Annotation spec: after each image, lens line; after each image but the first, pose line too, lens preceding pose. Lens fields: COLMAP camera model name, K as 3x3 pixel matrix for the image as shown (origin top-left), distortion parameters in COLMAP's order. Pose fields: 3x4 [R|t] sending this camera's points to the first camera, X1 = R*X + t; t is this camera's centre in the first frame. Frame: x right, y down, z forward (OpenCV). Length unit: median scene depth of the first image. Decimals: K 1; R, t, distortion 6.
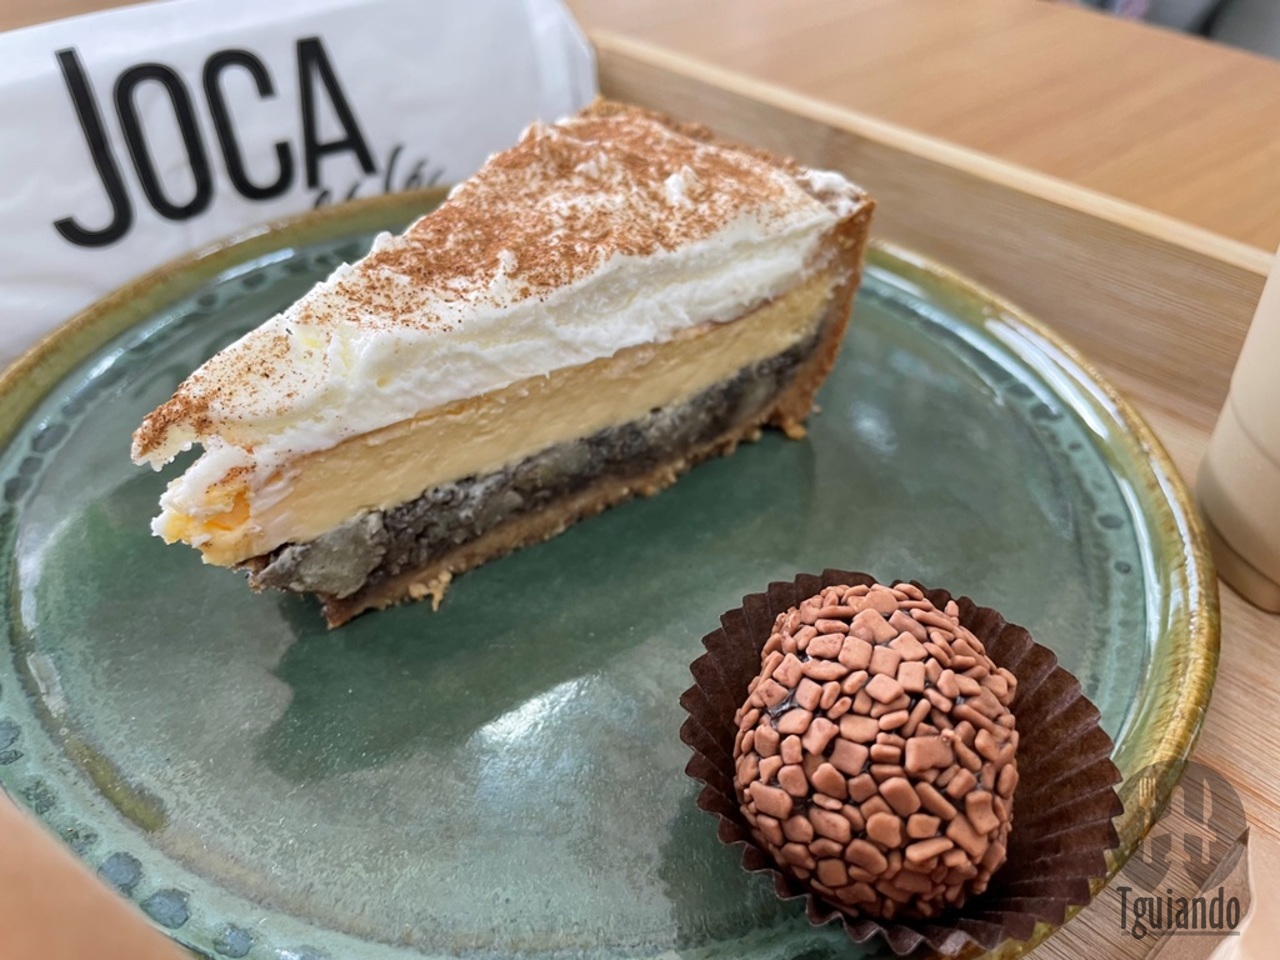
lens RADIAL K [[996.9, 0, 615.6], [0, 996.9, 480.7], [0, 0, 1]] dist [0.097840, -0.174912]
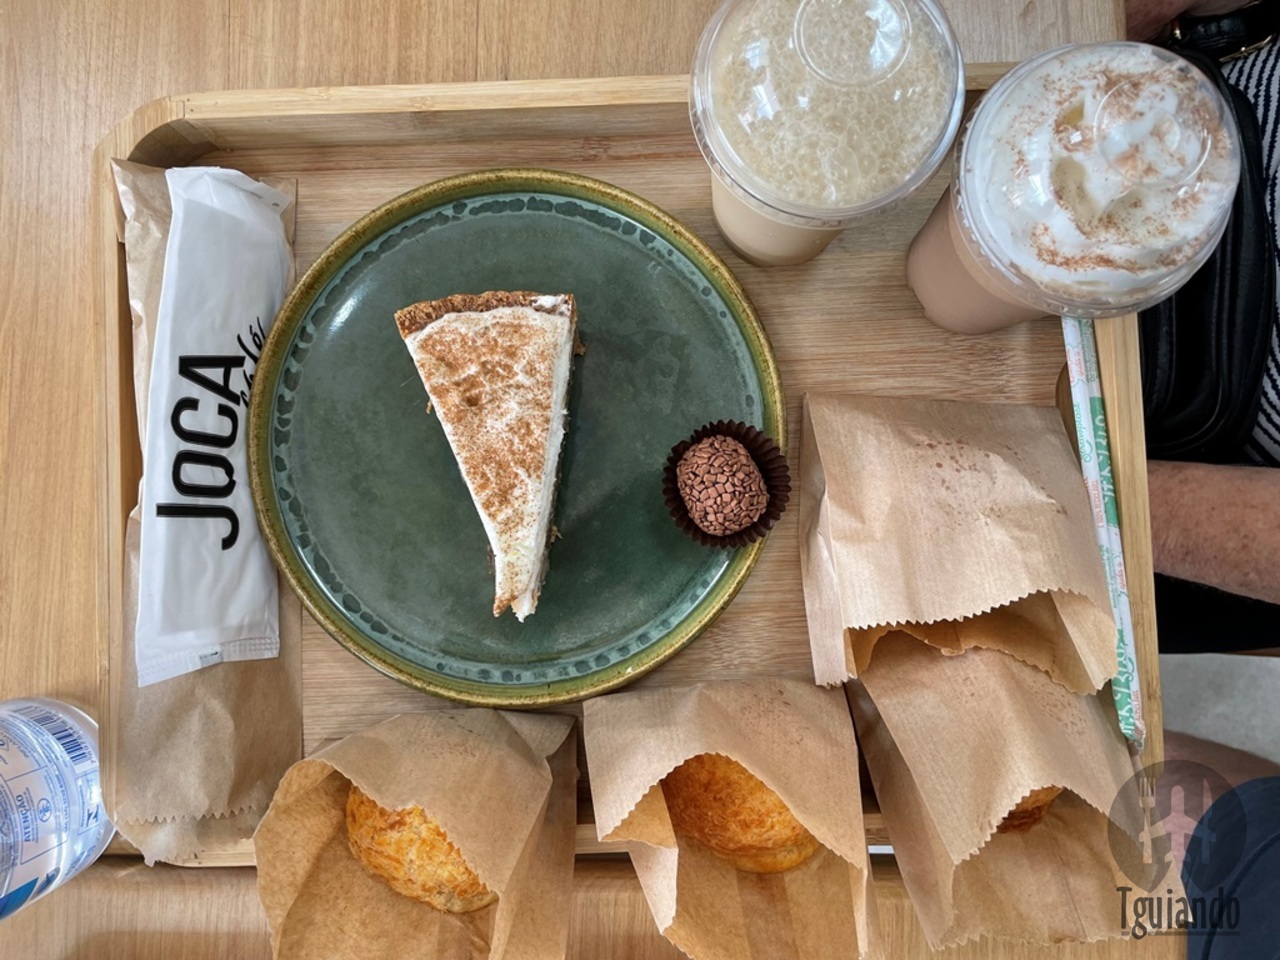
lens RADIAL K [[957.9, 0, 640.0], [0, 957.9, 480.0], [0, 0, 1]] dist [0.099336, -0.141350]
pose [[0.681876, -0.731465, -0.002325, 0.074487], [0.487564, 0.452137, 0.746896, -1.617331], [-0.545277, -0.510423, 0.664937, -0.674211]]
